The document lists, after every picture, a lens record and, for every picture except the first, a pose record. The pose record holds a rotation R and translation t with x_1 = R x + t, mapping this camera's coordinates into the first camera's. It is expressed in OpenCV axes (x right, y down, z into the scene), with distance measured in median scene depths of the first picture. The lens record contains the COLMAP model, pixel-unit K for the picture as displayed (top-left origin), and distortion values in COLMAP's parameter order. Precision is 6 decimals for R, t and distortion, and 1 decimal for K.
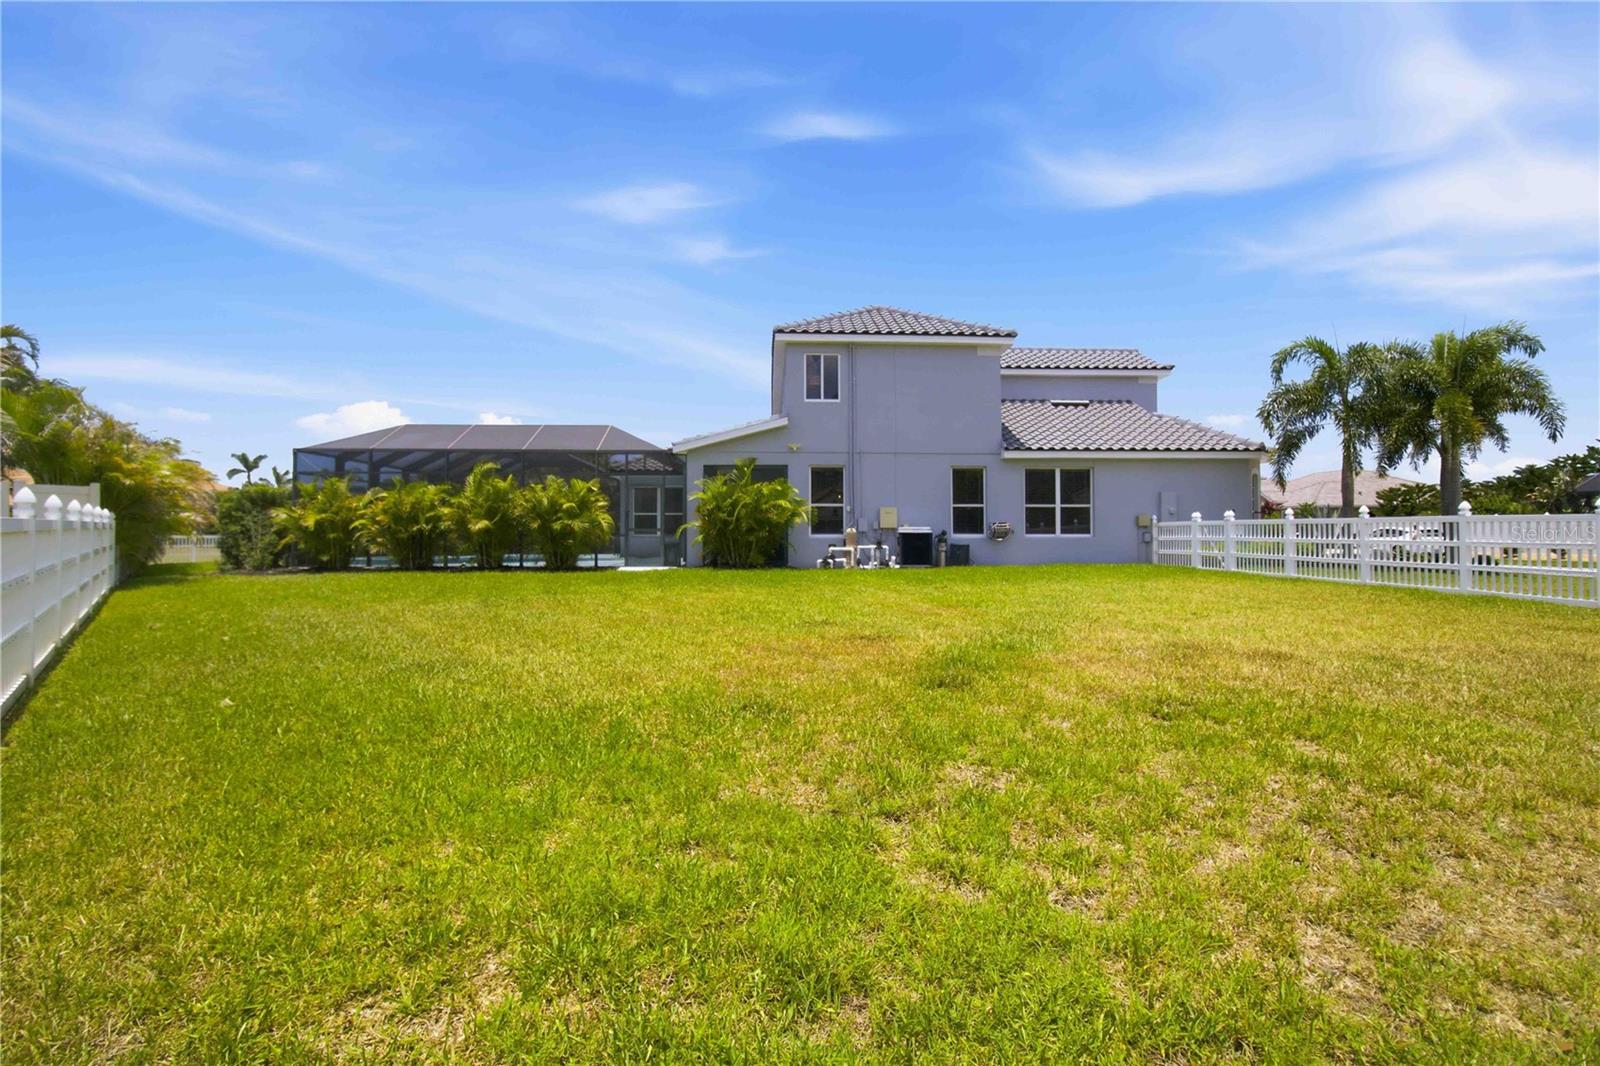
lens RADIAL K [[754.2, 0, 799.8], [0, 754.2, 515.7], [0, 0, 1]] dist [-0.001584, 0.000026]
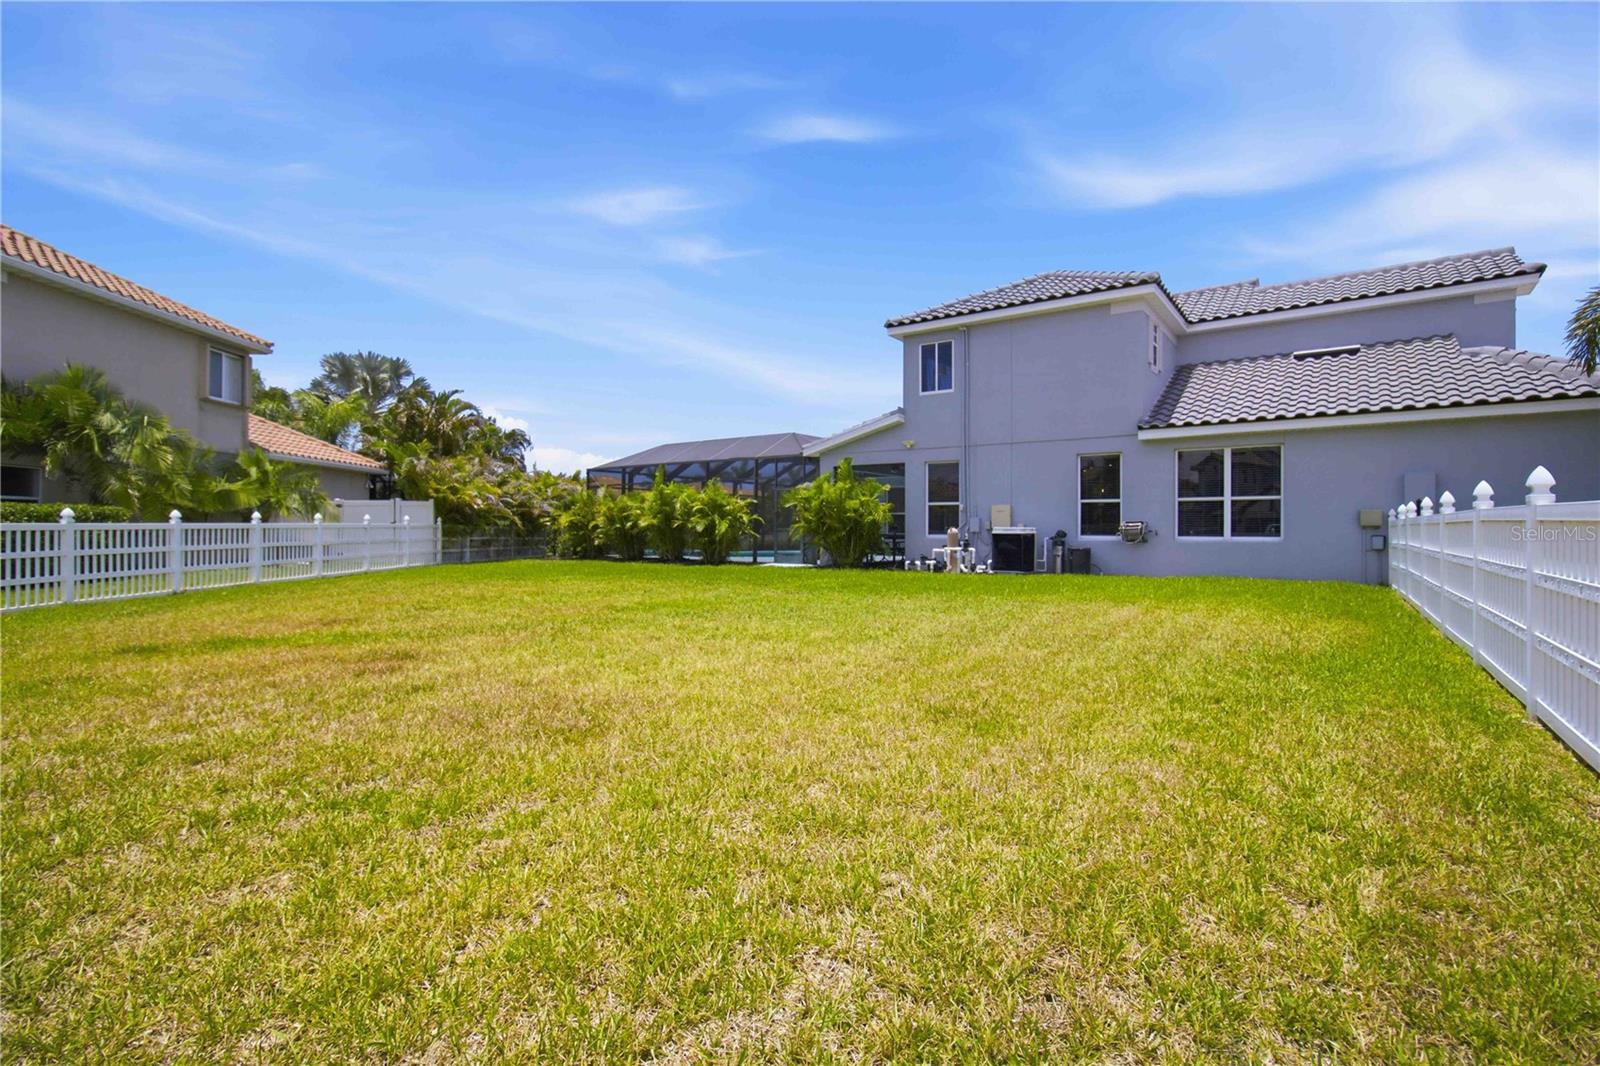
lens RADIAL K [[767.2, 0, 821.4], [0, 767.2, 532.7], [0, 0, 1]] dist [0.003812, 0.000507]
pose [[0.790574, 0.005108, -0.612345, 0.497312], [0.010339, 0.999711, 0.021688, -0.000313], [0.612279, -0.023477, 0.790293, 0.157636]]
